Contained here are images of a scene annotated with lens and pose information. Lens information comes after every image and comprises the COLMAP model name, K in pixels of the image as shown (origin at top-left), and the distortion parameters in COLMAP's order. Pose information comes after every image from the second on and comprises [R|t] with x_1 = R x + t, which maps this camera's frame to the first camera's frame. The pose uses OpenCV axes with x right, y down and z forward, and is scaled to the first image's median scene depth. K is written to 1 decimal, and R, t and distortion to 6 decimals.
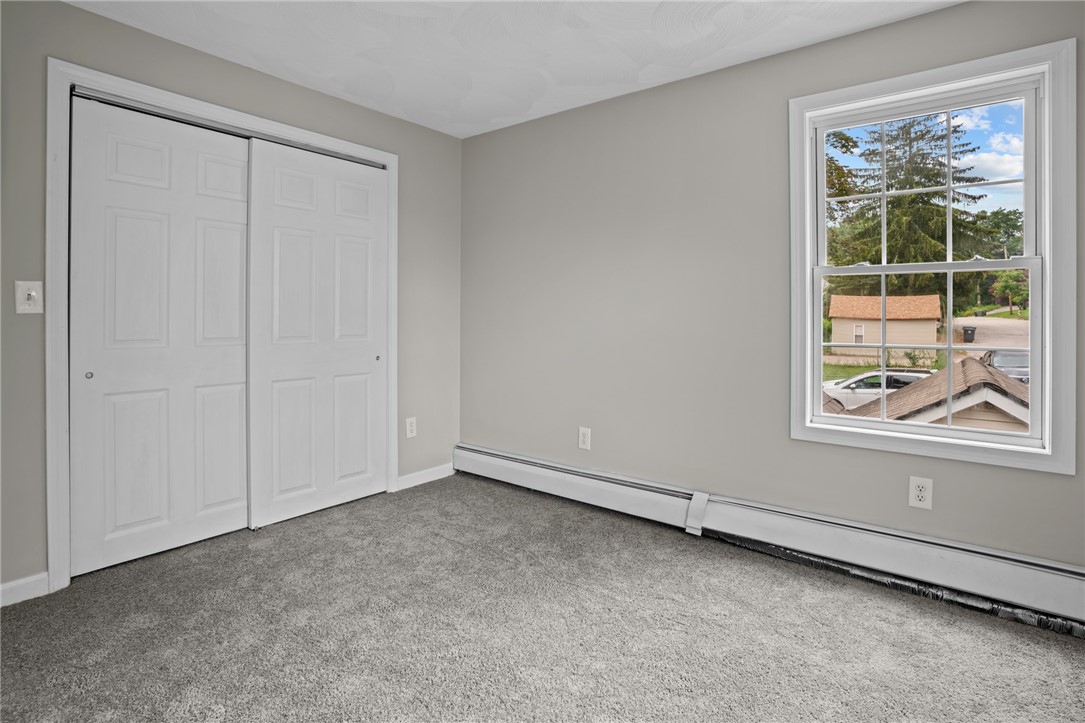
lens RADIAL K [[548.9, 0, 539.0], [0, 548.9, 330.3], [0, 0, 1]] dist [-0.060903, 0.030997]
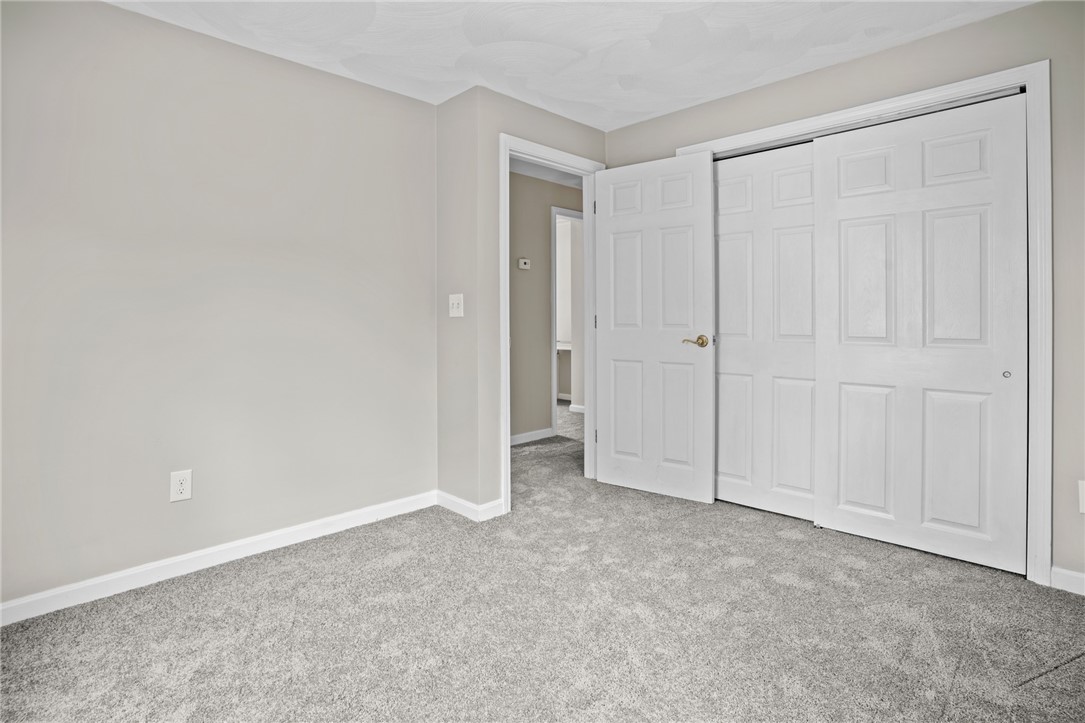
lens RADIAL K [[548.9, 0, 539.0], [0, 548.9, 330.3], [0, 0, 1]] dist [-0.060903, 0.030997]
pose [[-0.103938, 0.029102, -0.994158, 0.527041], [-0.012564, 0.999454, 0.030570, -0.022152], [0.994504, 0.015668, -0.103515, 0.587909]]
